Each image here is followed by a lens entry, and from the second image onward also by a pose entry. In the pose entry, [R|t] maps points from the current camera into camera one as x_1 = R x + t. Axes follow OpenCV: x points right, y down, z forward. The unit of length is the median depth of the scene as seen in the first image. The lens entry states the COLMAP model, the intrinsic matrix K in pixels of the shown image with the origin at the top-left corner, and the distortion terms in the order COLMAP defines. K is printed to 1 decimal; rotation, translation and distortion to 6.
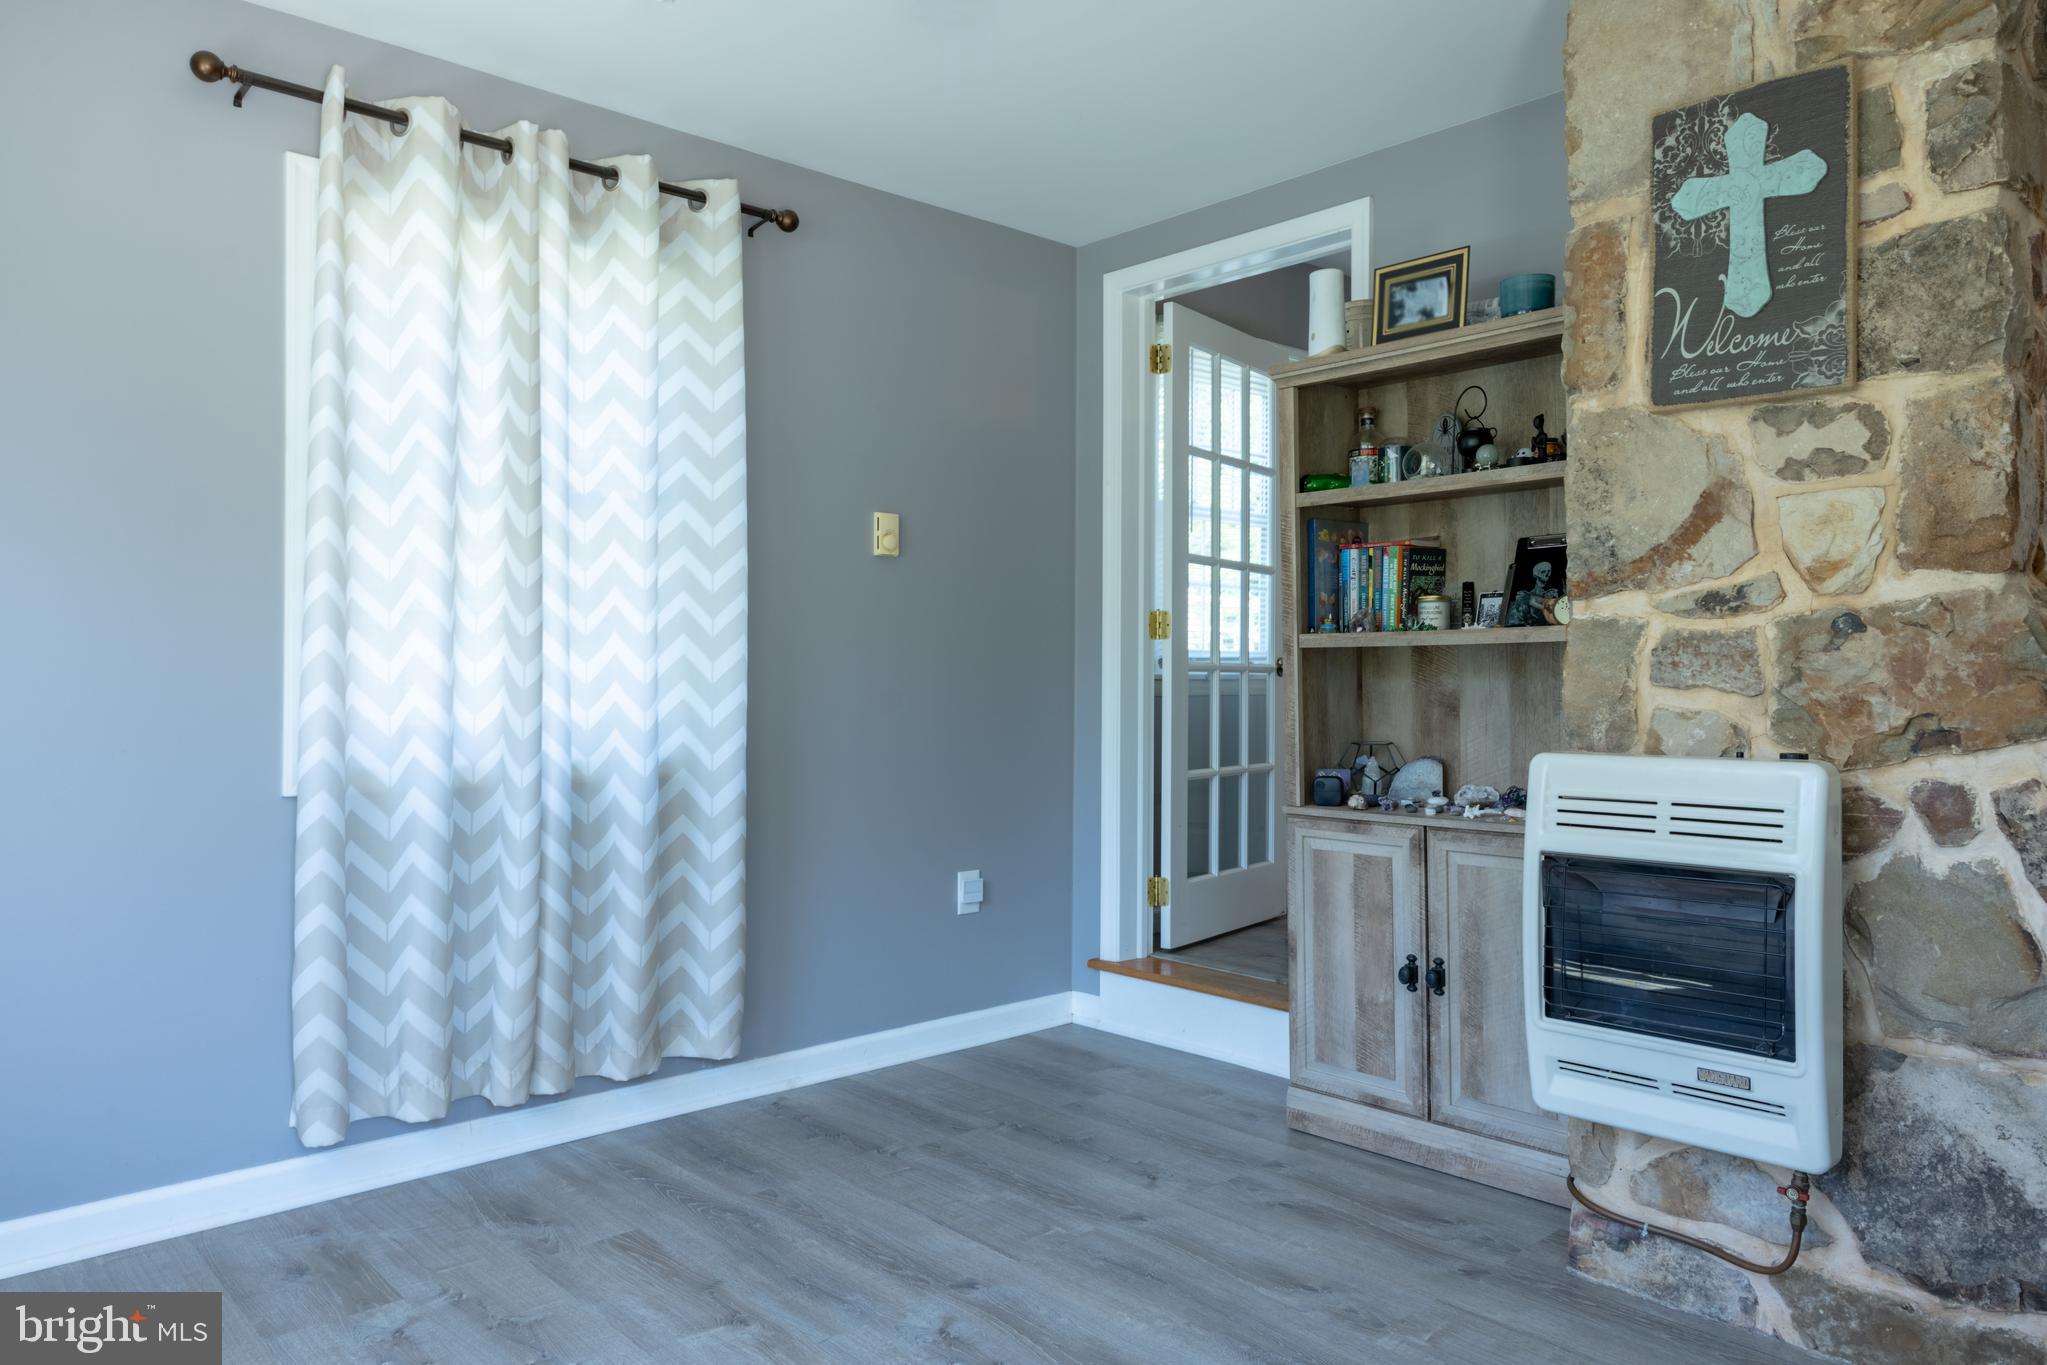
lens RADIAL K [[1381.3, 0, 1025.8], [0, 1381.3, 677.7], [0, 0, 1]] dist [0.005913, 0.000415]
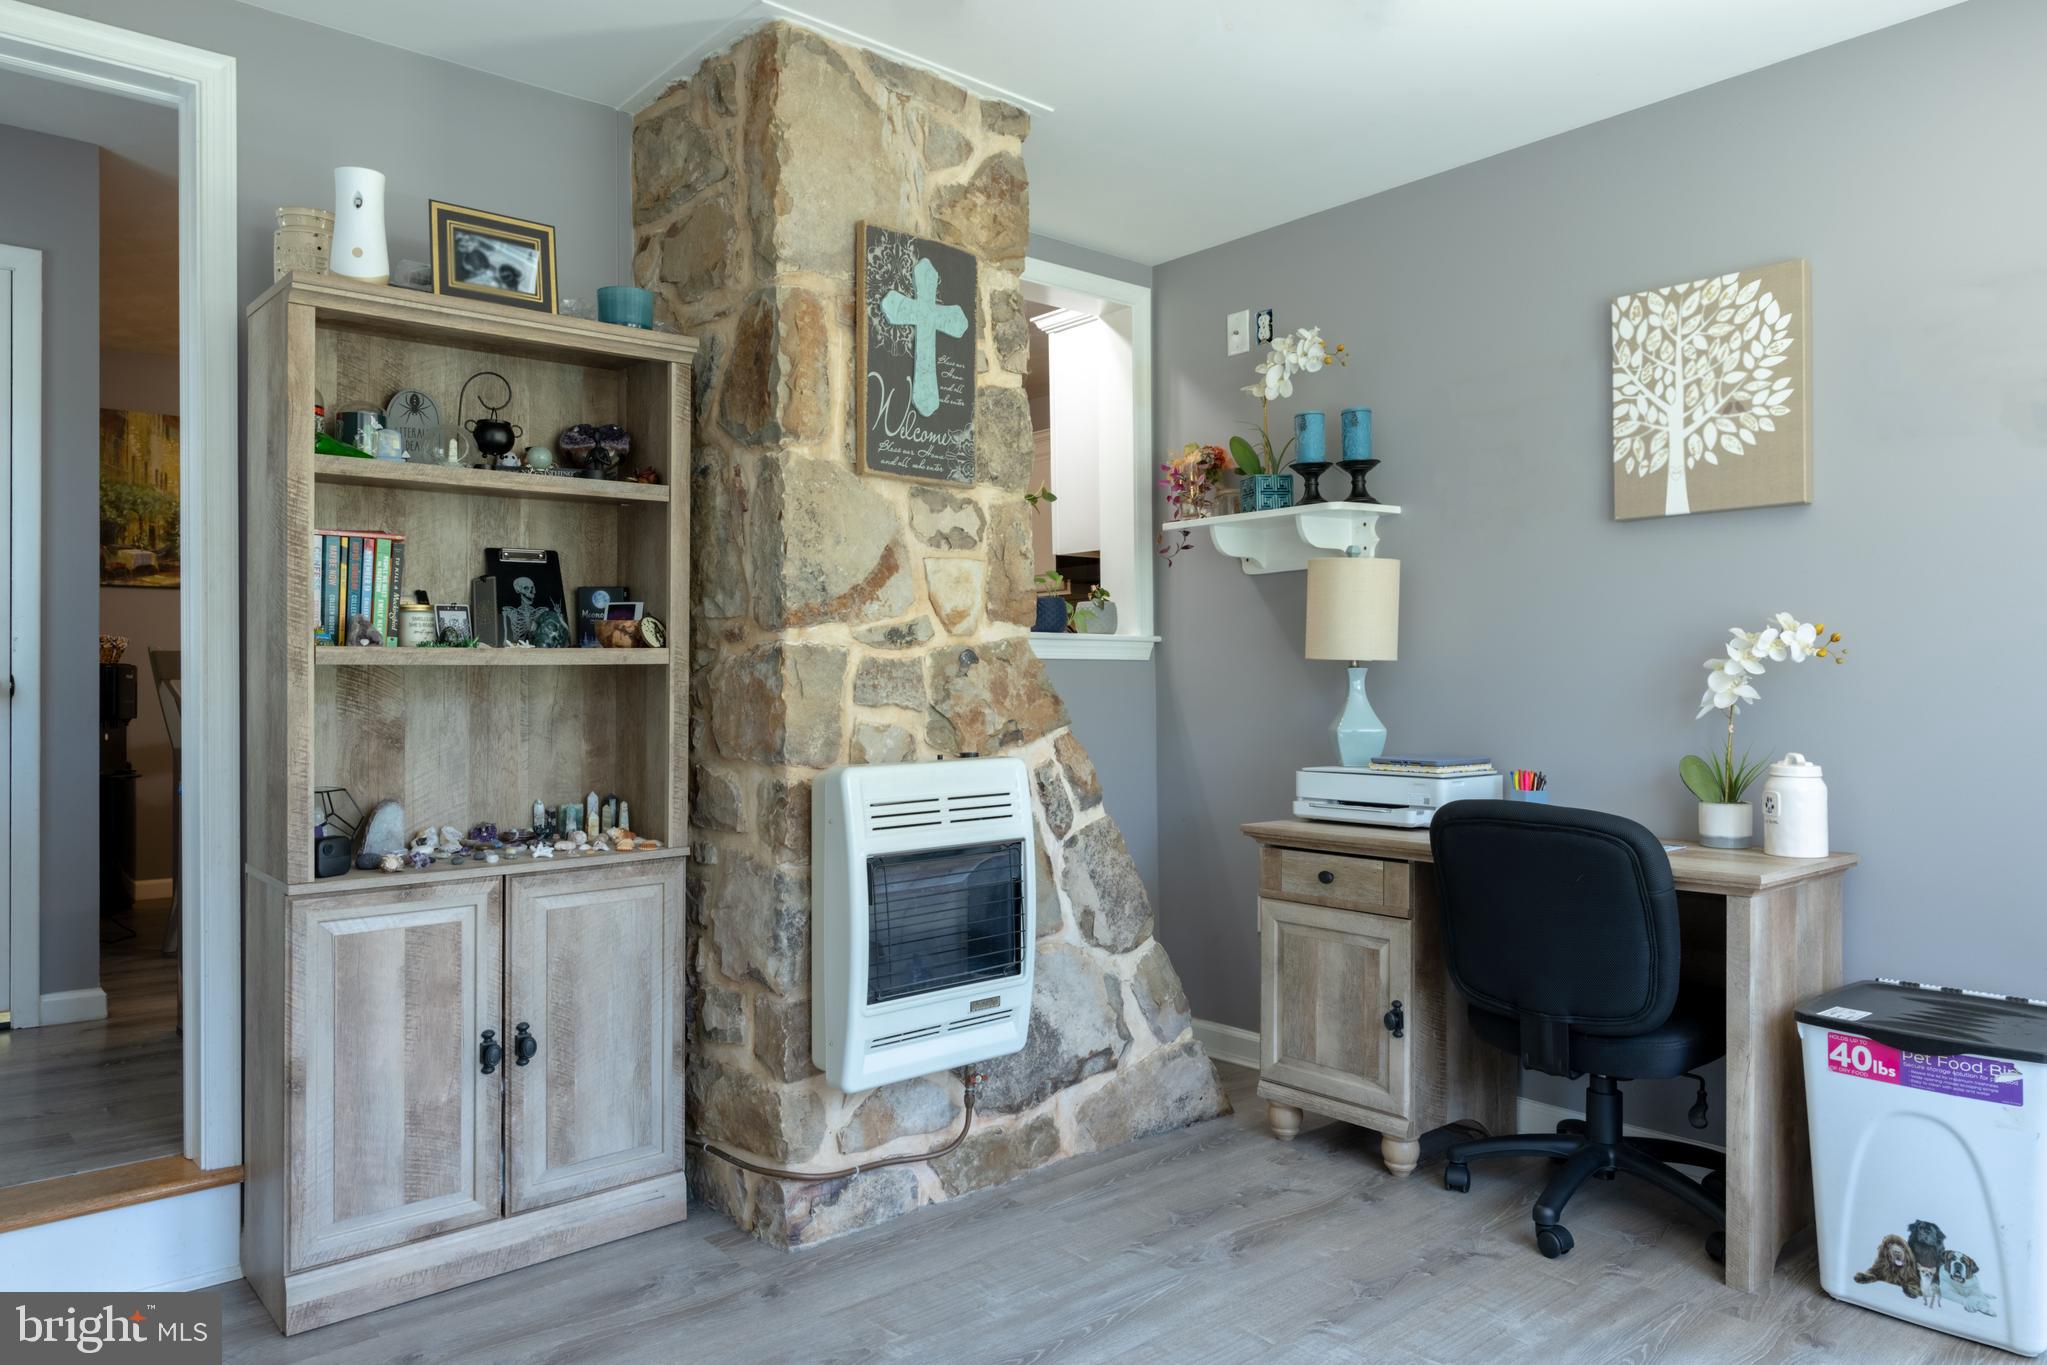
lens RADIAL K [[1381.3, 0, 1022.6], [0, 1381.3, 678.5], [0, 0, 1]] dist [0.005913, 0.000415]
pose [[0.026076, 0.003803, 0.999653, -0.717070], [0.009952, 0.999942, -0.004063, -0.010466], [-0.999610, 0.010055, 0.026037, 0.831684]]
